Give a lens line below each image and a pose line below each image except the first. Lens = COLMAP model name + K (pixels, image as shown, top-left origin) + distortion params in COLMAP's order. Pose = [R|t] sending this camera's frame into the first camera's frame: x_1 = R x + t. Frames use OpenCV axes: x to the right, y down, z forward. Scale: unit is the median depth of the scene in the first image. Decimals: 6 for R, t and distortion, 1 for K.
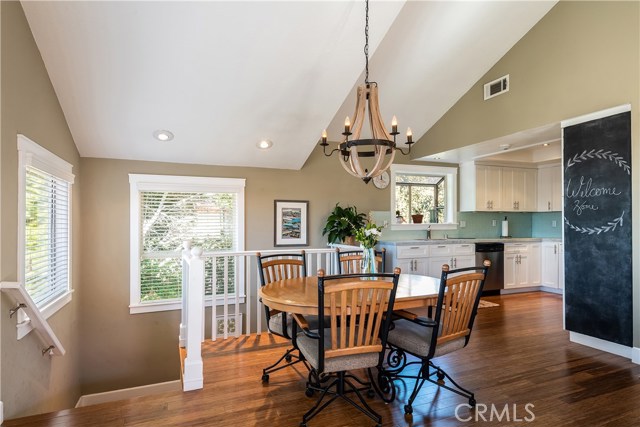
lens RADIAL K [[366.7, 0, 318.8], [0, 366.7, 218.4], [0, 0, 1]] dist [0.000968, 0.000107]
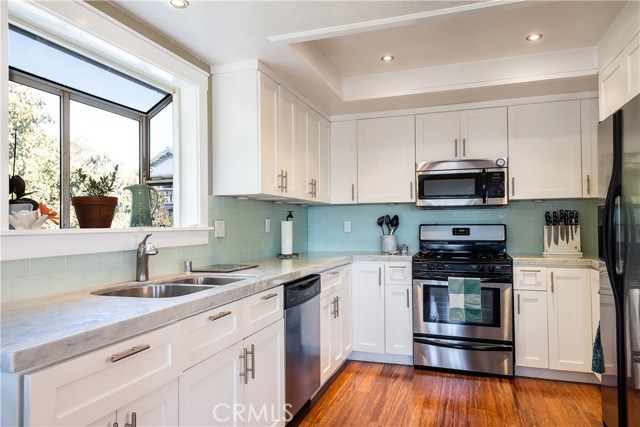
lens RADIAL K [[447.1, 0, 331.2], [0, 447.1, 212.6], [0, 0, 1]] dist [0.040043, 0.000763]
pose [[0.655815, 0.015610, 0.754760, 0.215984], [0.000007, 0.999786, -0.020683, 0.014698], [-0.754922, 0.013570, 0.655674, 1.078565]]
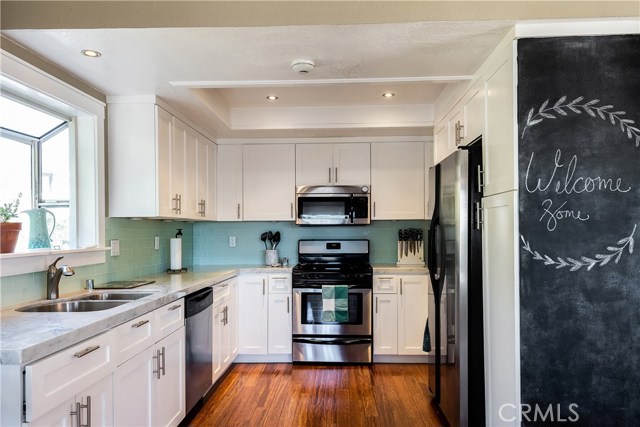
lens RADIAL K [[459.5, 0, 345.7], [0, 459.5, 231.0], [0, 0, 1]] dist [0.028271, -0.004757]
pose [[0.403285, -0.001186, 0.915073, 0.056917], [-0.003373, 0.999990, 0.002782, -0.009833], [-0.915068, -0.004208, 0.403278, 0.992830]]
